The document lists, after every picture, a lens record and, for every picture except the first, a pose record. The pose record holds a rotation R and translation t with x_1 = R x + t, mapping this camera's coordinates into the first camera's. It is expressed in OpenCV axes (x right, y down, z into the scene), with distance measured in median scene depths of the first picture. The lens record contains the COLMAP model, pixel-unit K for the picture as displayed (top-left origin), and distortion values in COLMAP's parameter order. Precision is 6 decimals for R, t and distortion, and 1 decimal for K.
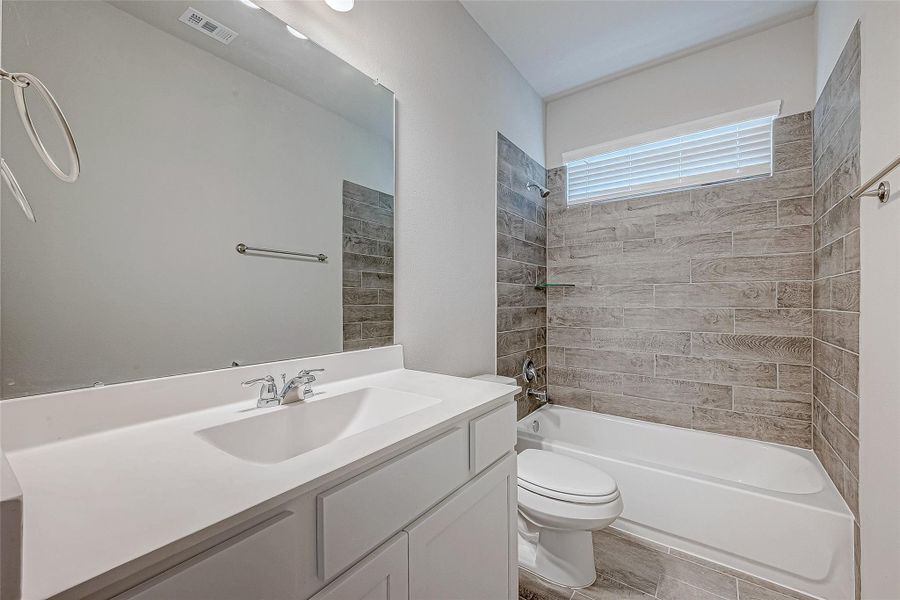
lens RADIAL K [[351.5, 0, 448.2], [0, 351.5, 299.7], [0, 0, 1]] dist [-0.001788, 0.000162]
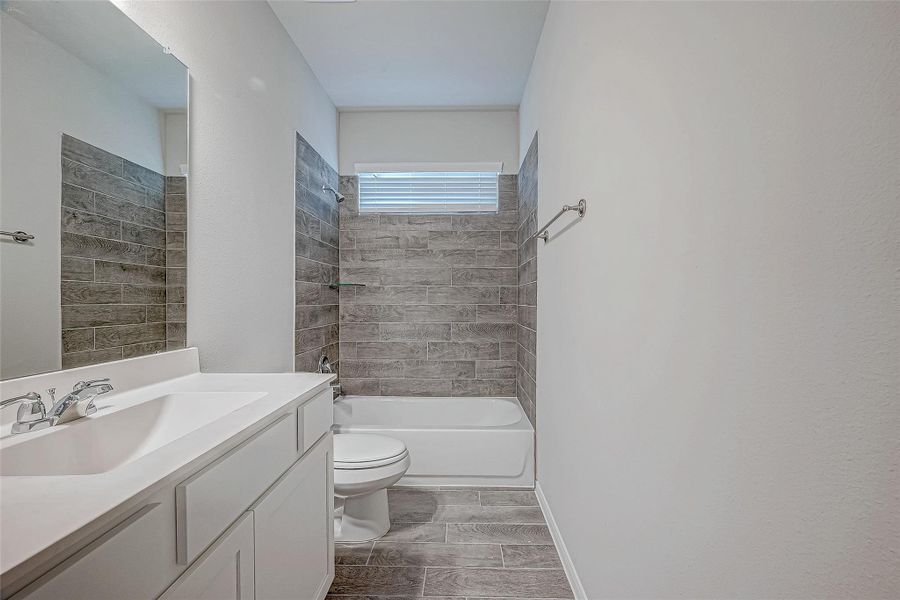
lens RADIAL K [[351.5, 0, 448.2], [0, 351.5, 299.7], [0, 0, 1]] dist [-0.001788, 0.000162]
pose [[0.819579, 0.000854, 0.572966, -0.072134], [-0.003462, 0.999988, 0.003462, 0.000022], [-0.572956, -0.004821, 0.819572, -0.071262]]
